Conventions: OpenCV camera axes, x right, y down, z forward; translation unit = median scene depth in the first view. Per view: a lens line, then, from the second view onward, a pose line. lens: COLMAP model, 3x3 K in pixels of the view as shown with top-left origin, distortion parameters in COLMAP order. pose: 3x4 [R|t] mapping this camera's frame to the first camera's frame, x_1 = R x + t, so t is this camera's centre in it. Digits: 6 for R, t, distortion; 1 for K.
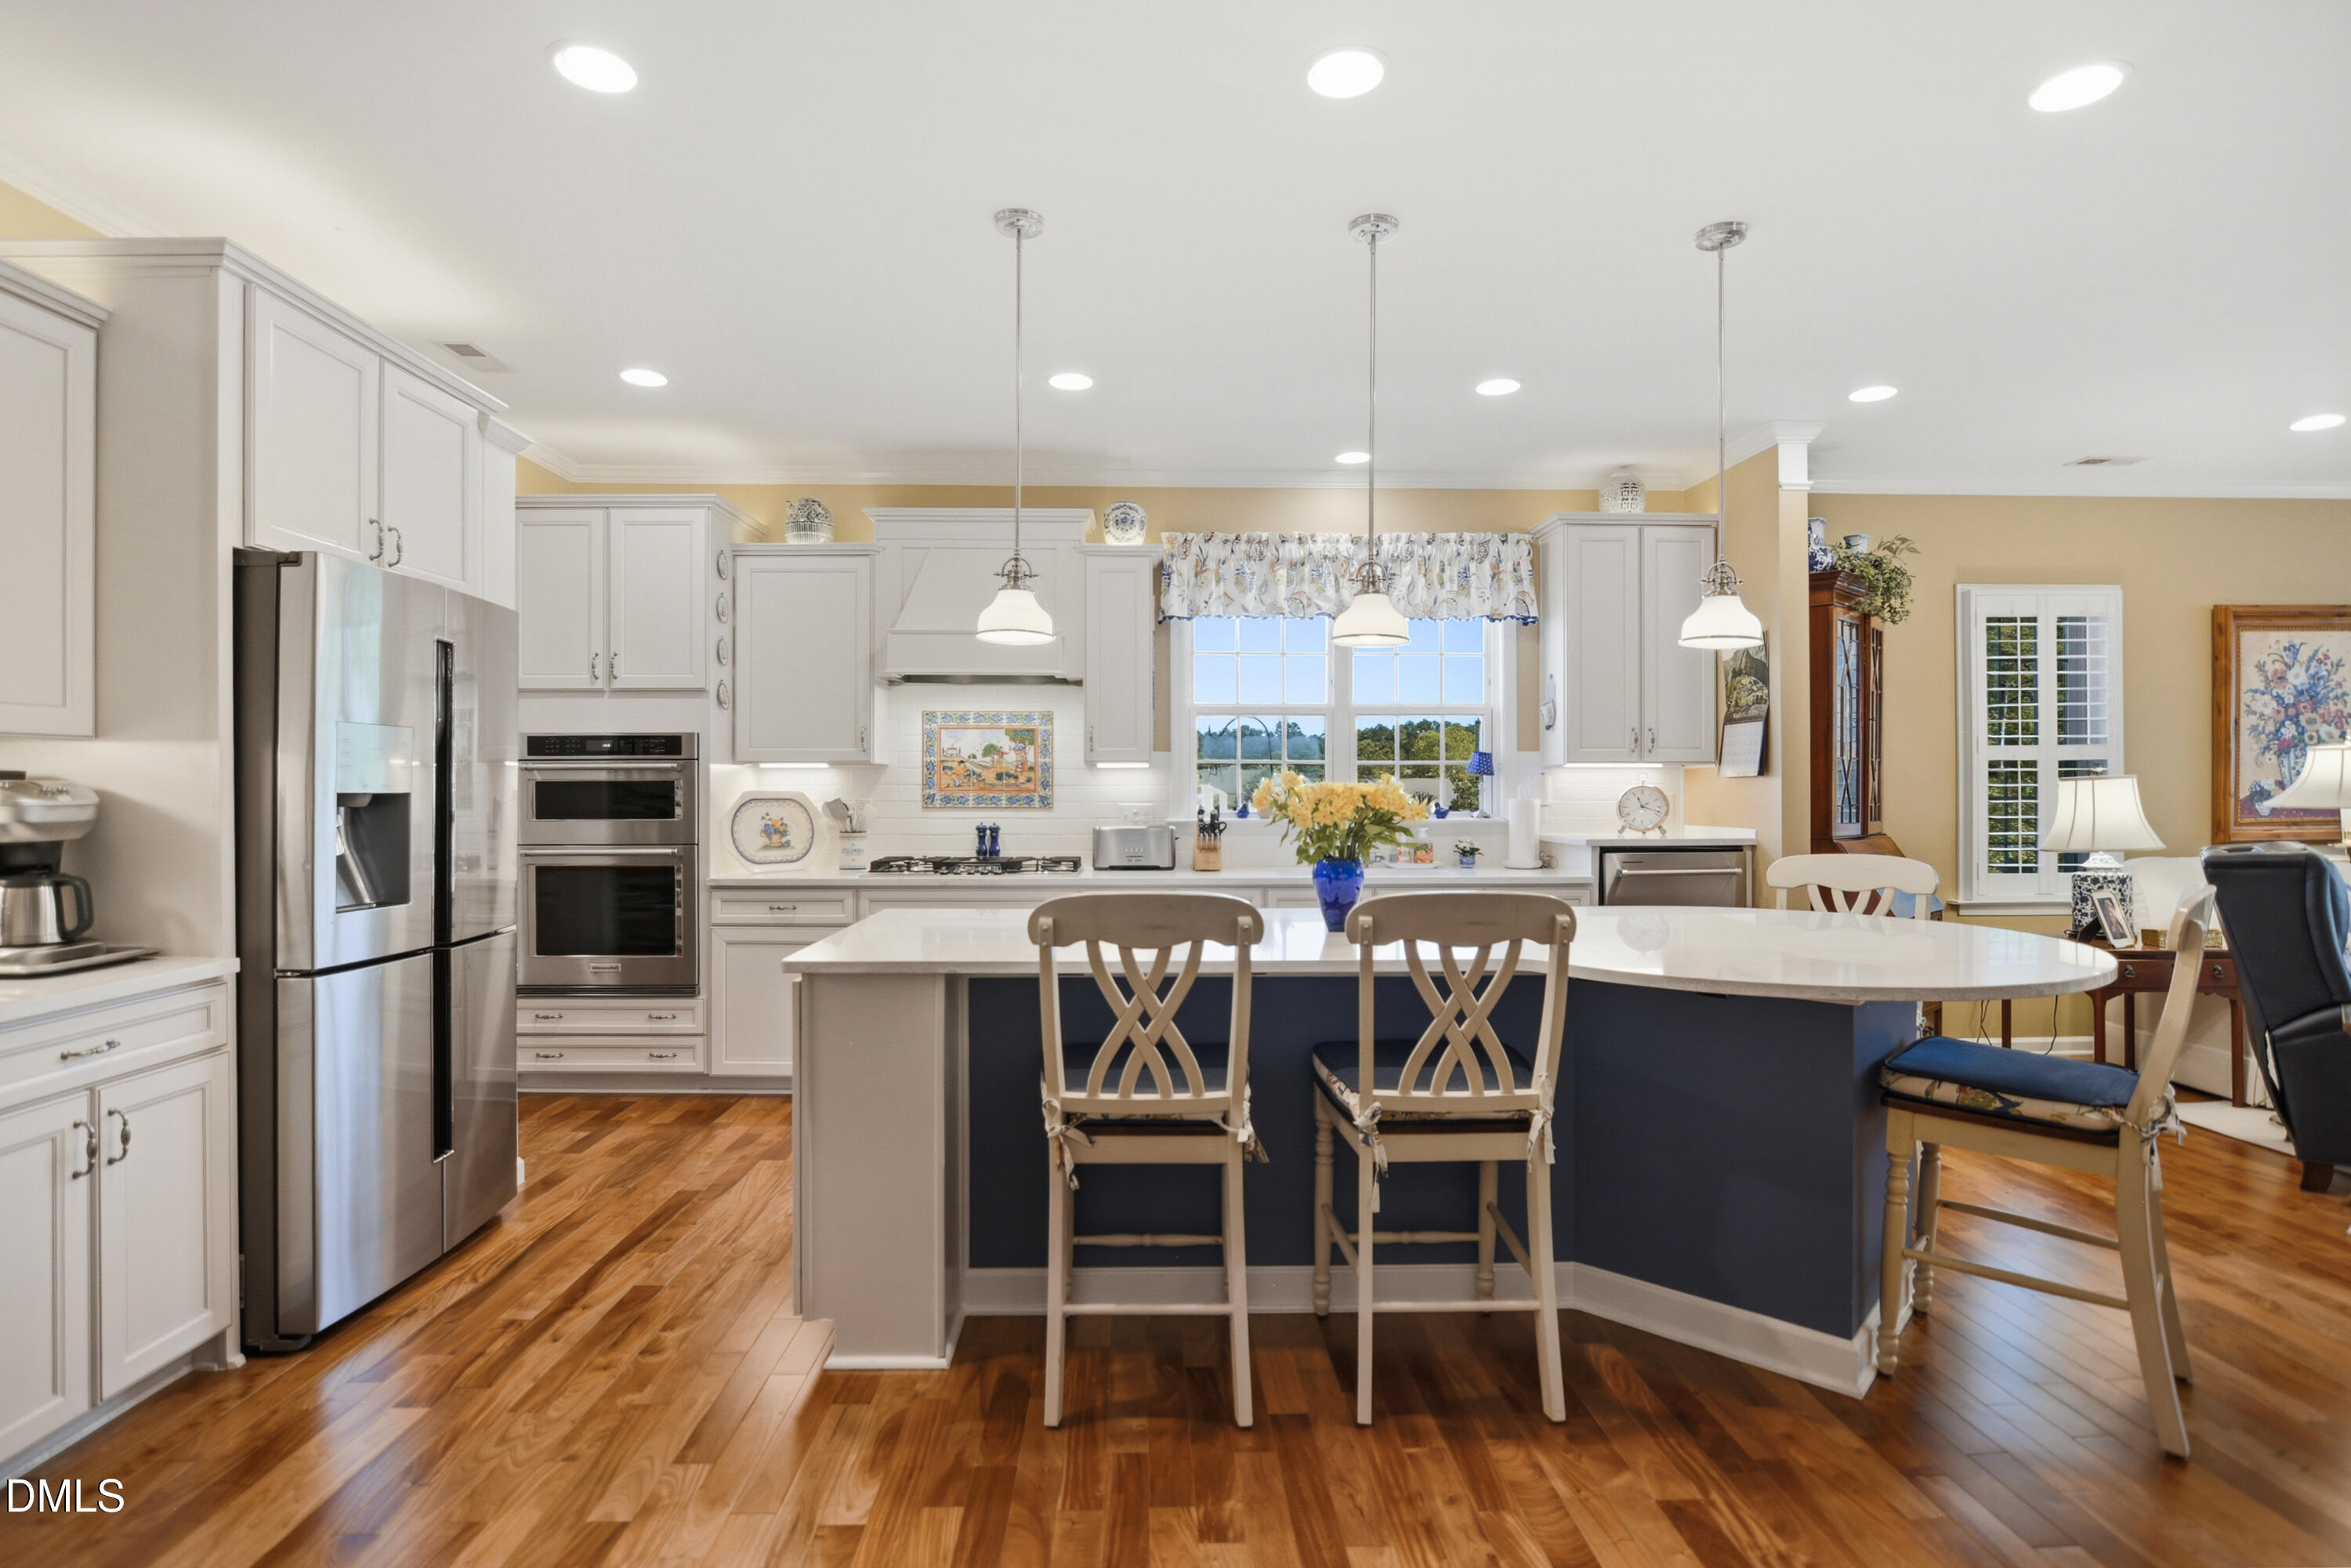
lens RADIAL K [[1167.7, 0, 1171.2], [0, 1167.7, 771.5], [0, 0, 1]] dist [-0.028009, 0.008168]
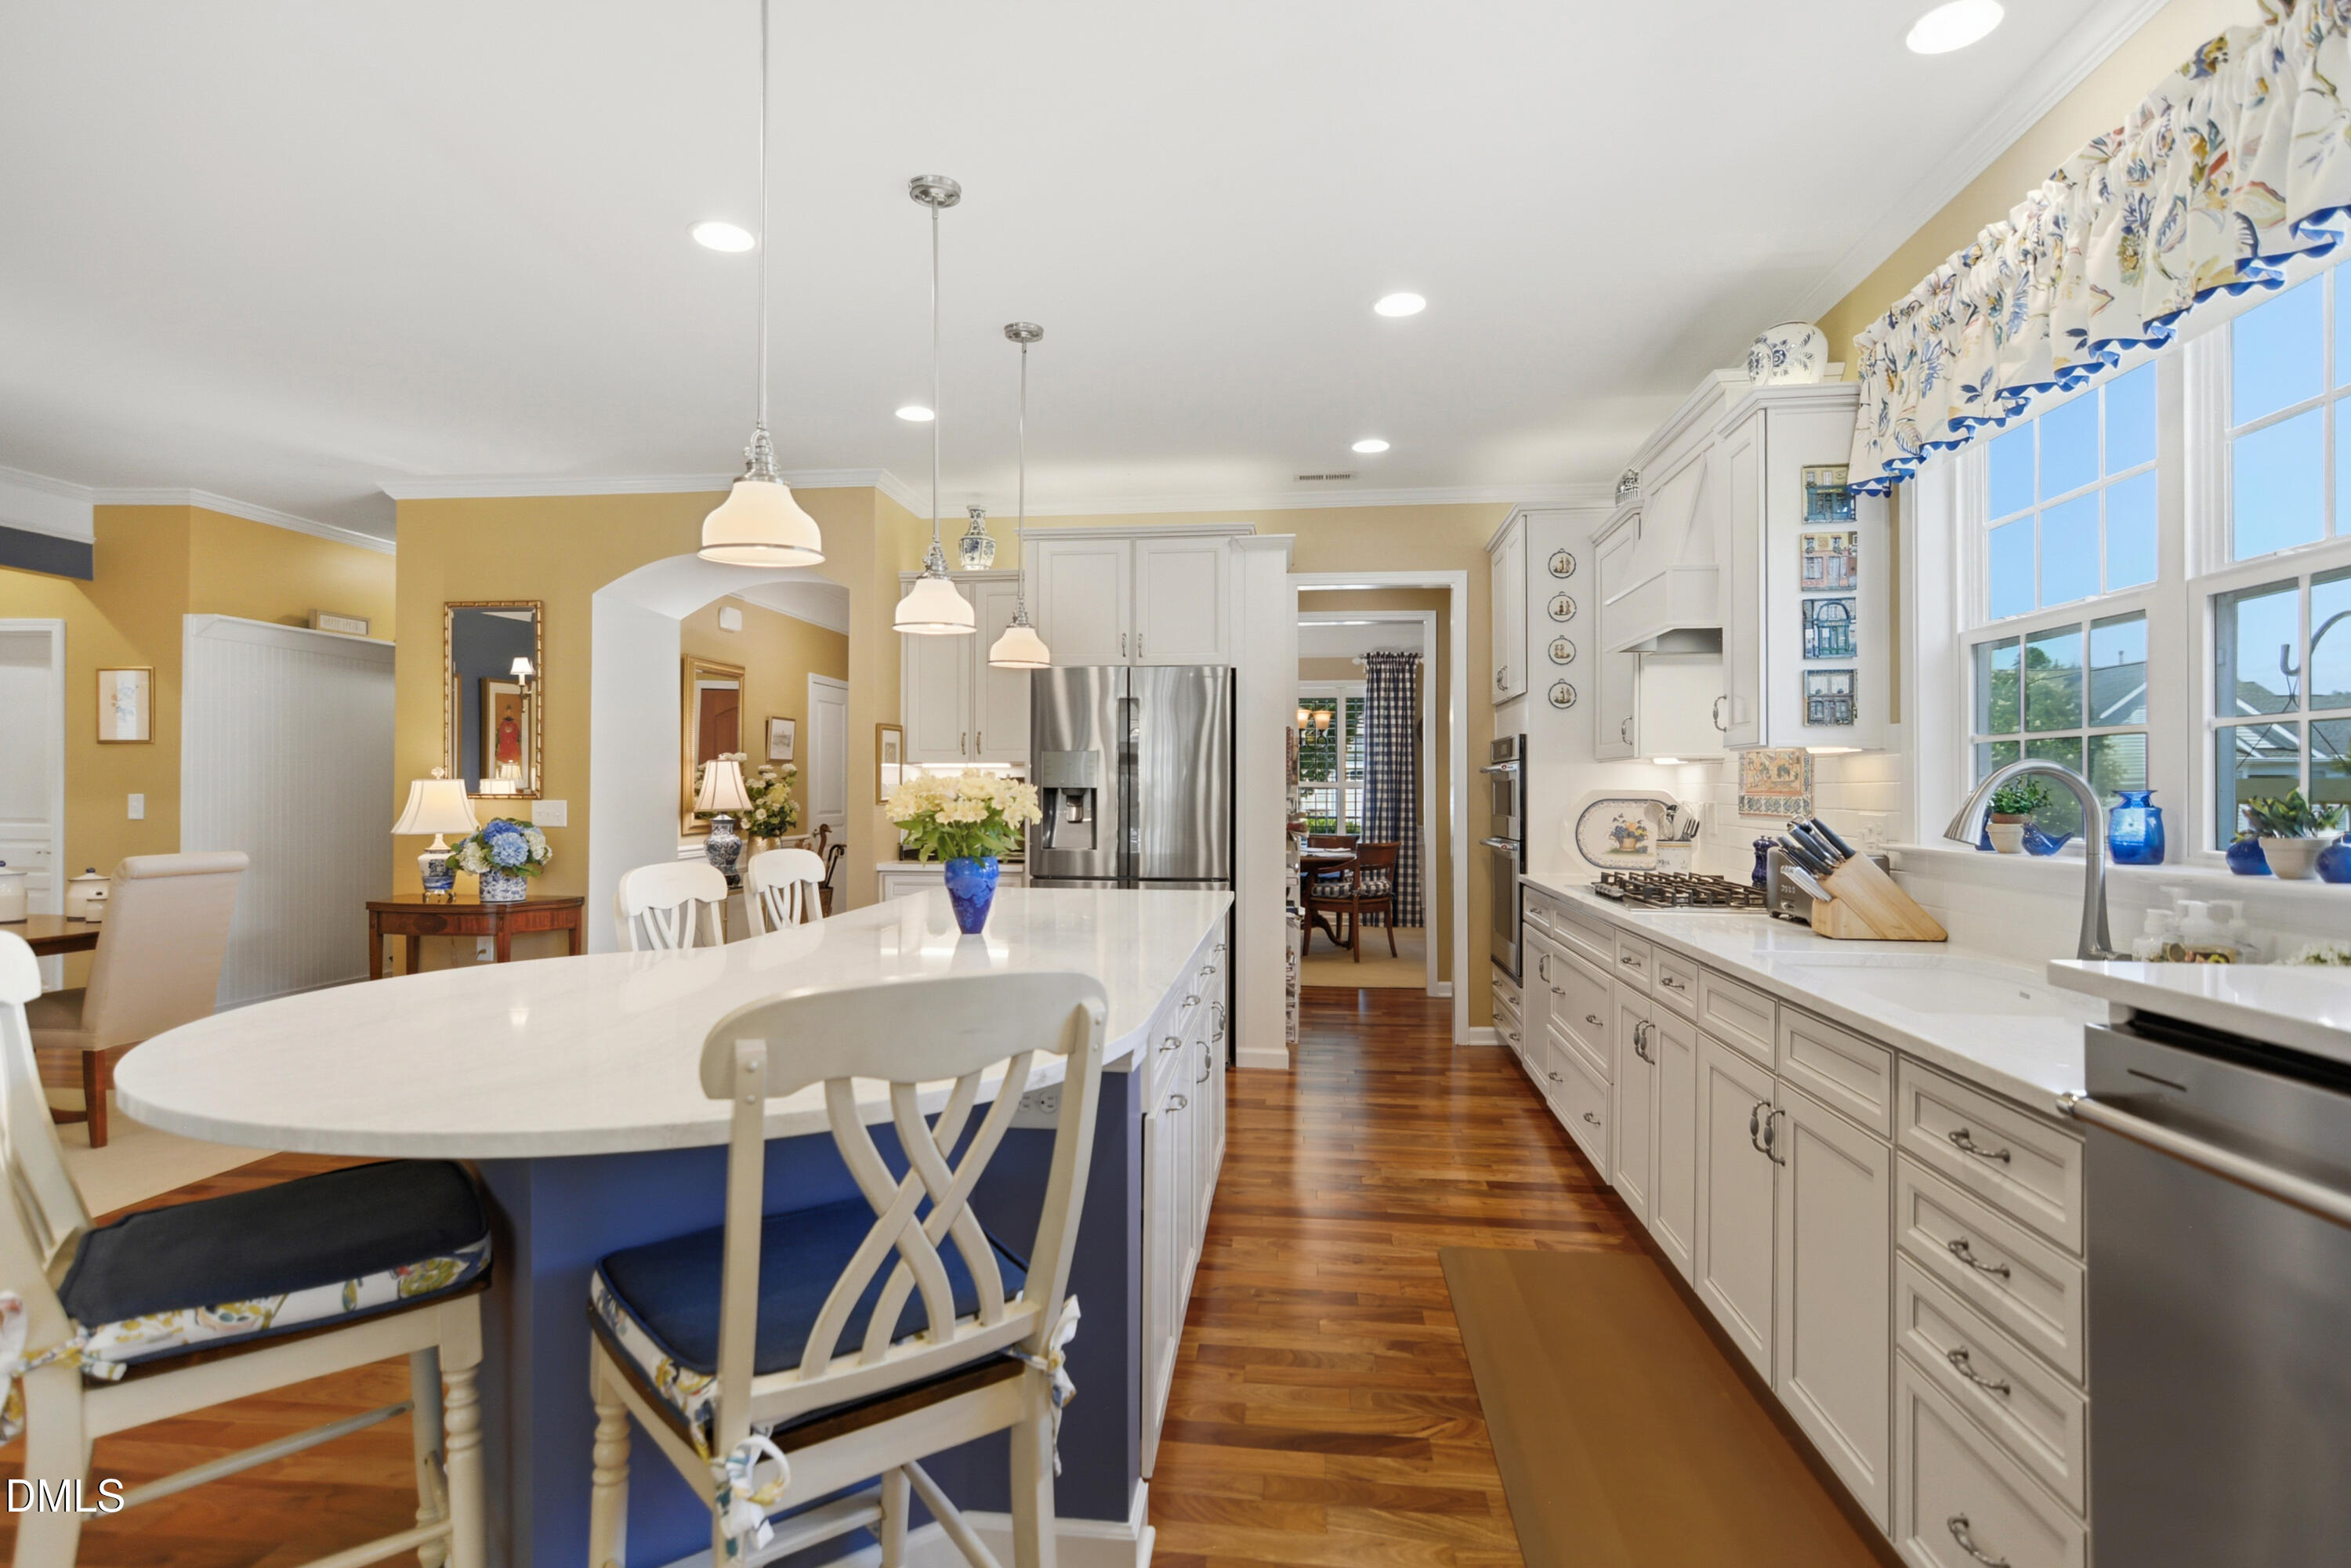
lens RADIAL K [[1167.7, 0, 1176.3], [0, 1167.7, 795.0], [0, 0, 1]] dist [-0.028009, 0.008168]
pose [[-0.138109, 0.005971, -0.990399, 0.596932], [0.007674, 0.999958, 0.004959, 0.012075], [0.990387, -0.006915, -0.138149, 0.740325]]
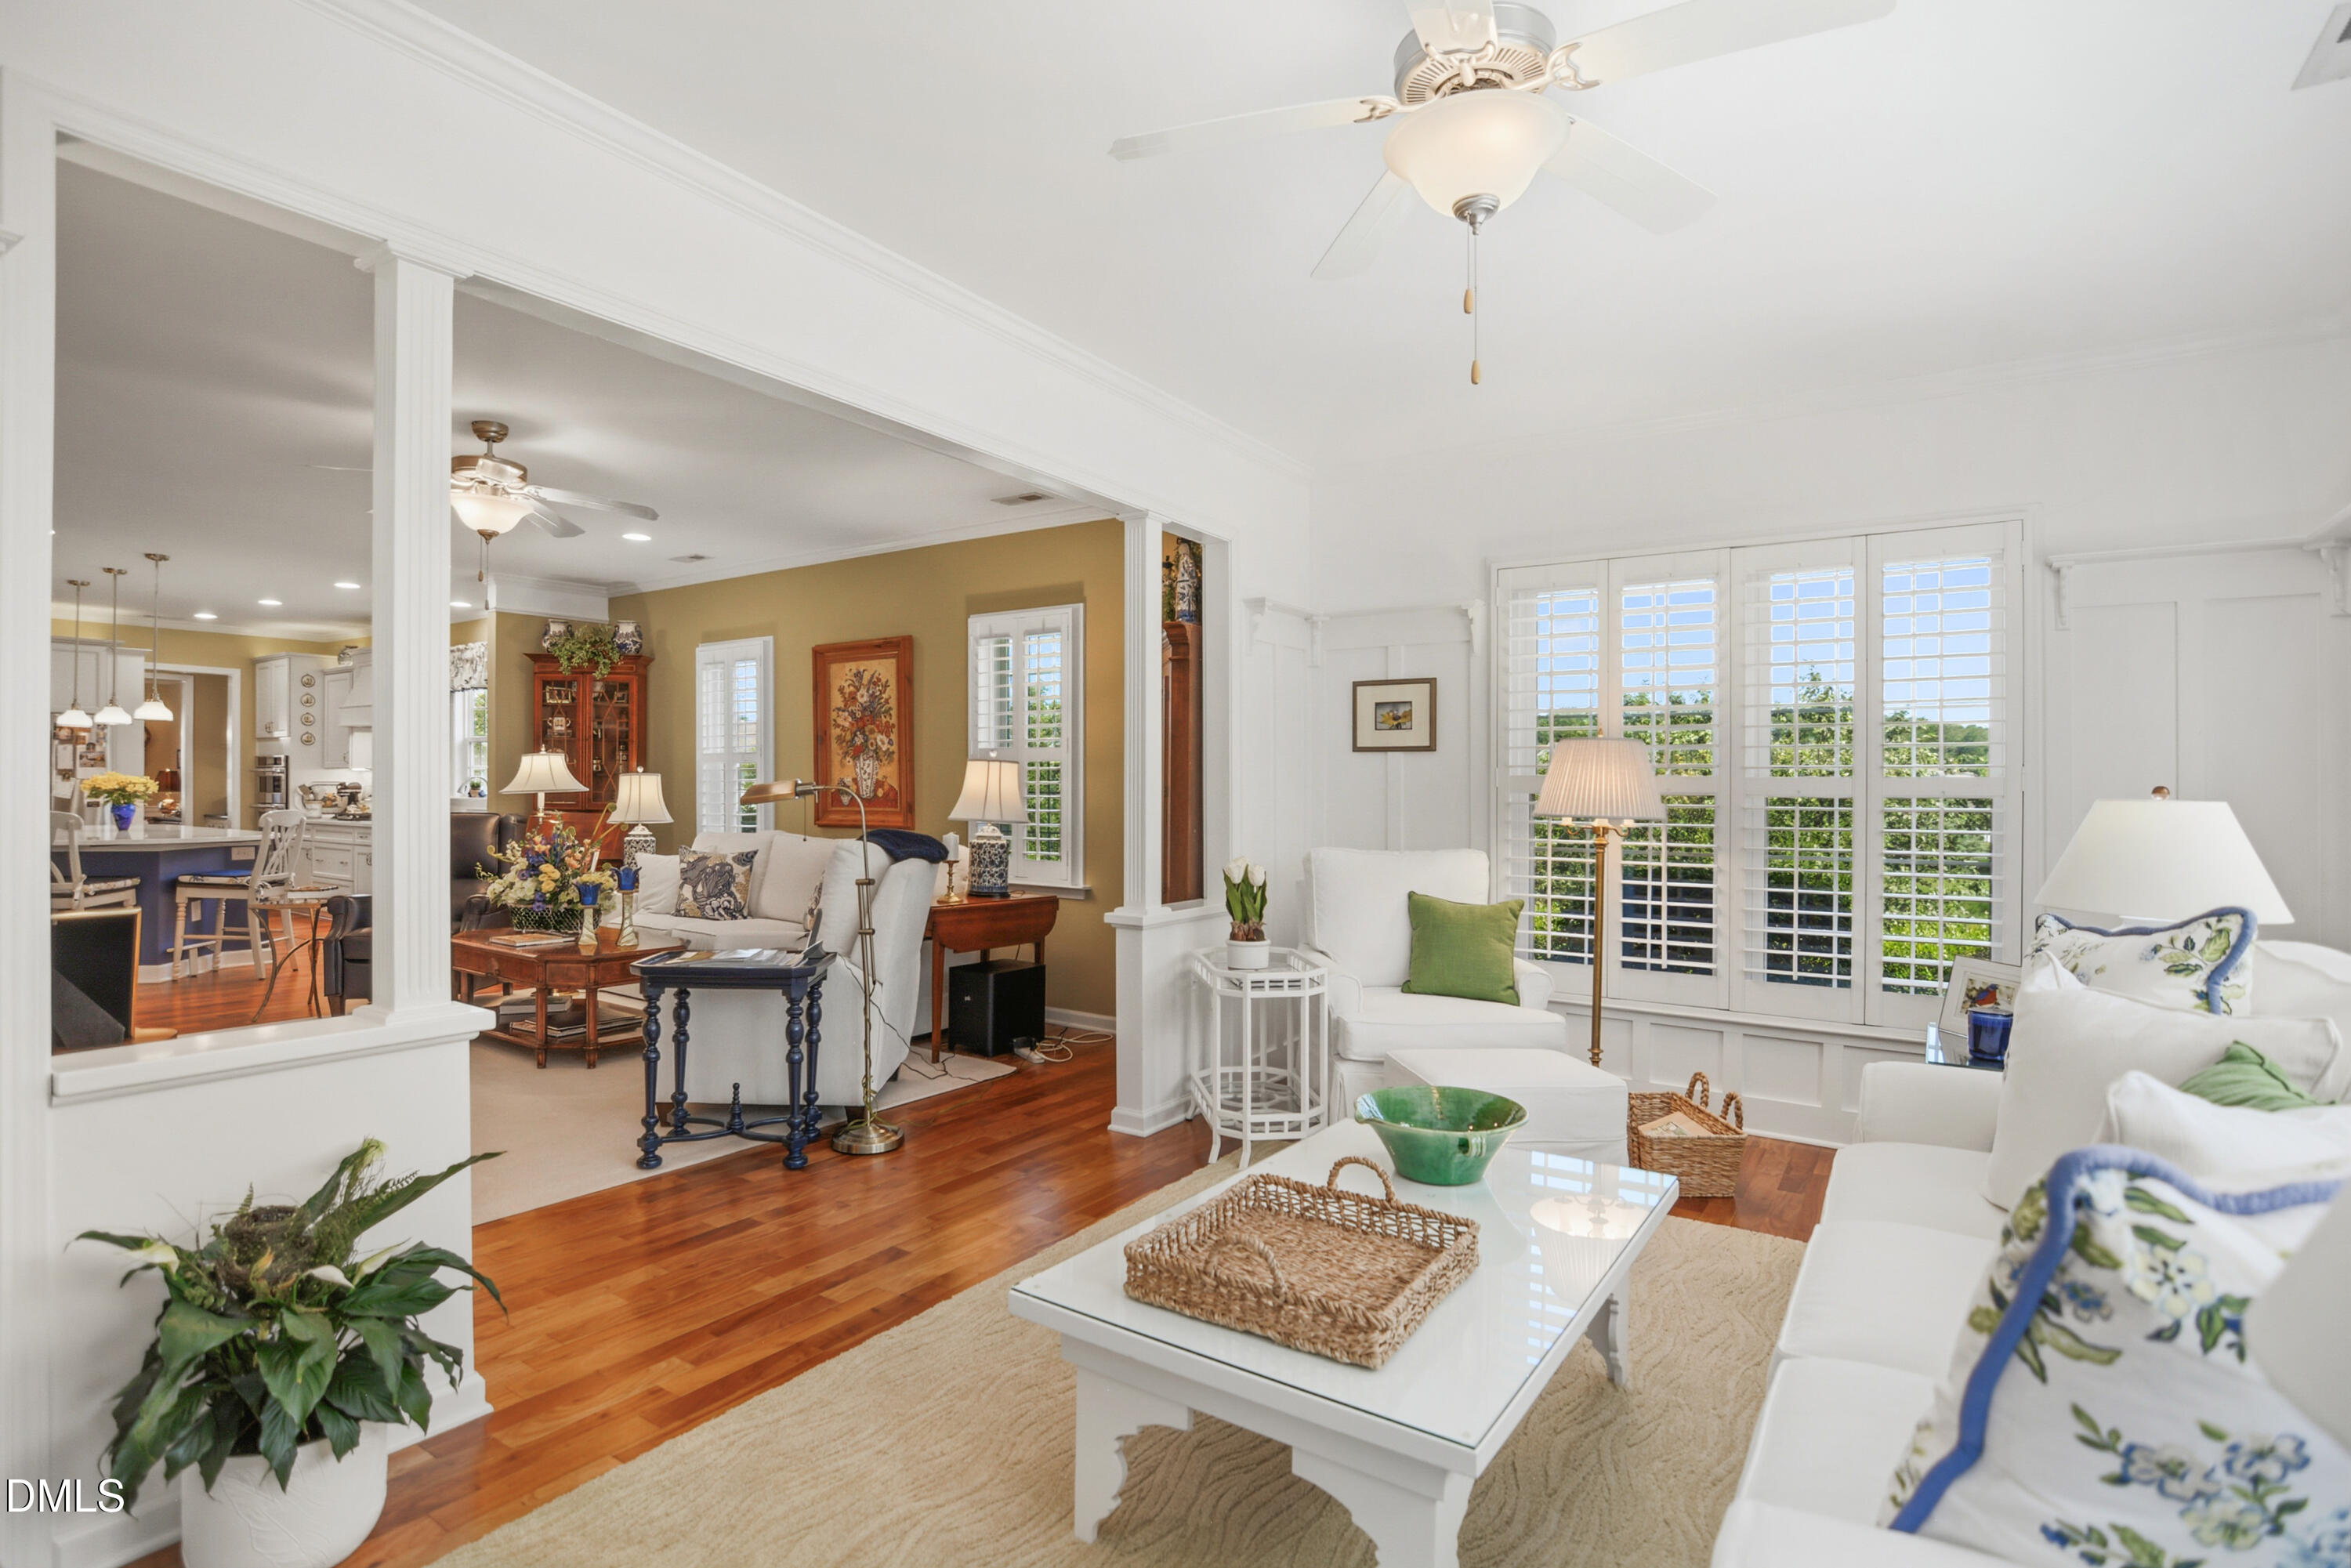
lens RADIAL K [[1167.7, 0, 1164.3], [0, 1167.7, 784.9], [0, 0, 1]] dist [-0.028009, 0.008168]
pose [[0.808911, 0.005459, -0.587906, 2.072446], [-0.000753, 0.999966, 0.008249, 0.004410], [0.587931, -0.006230, 0.808887, 0.156707]]
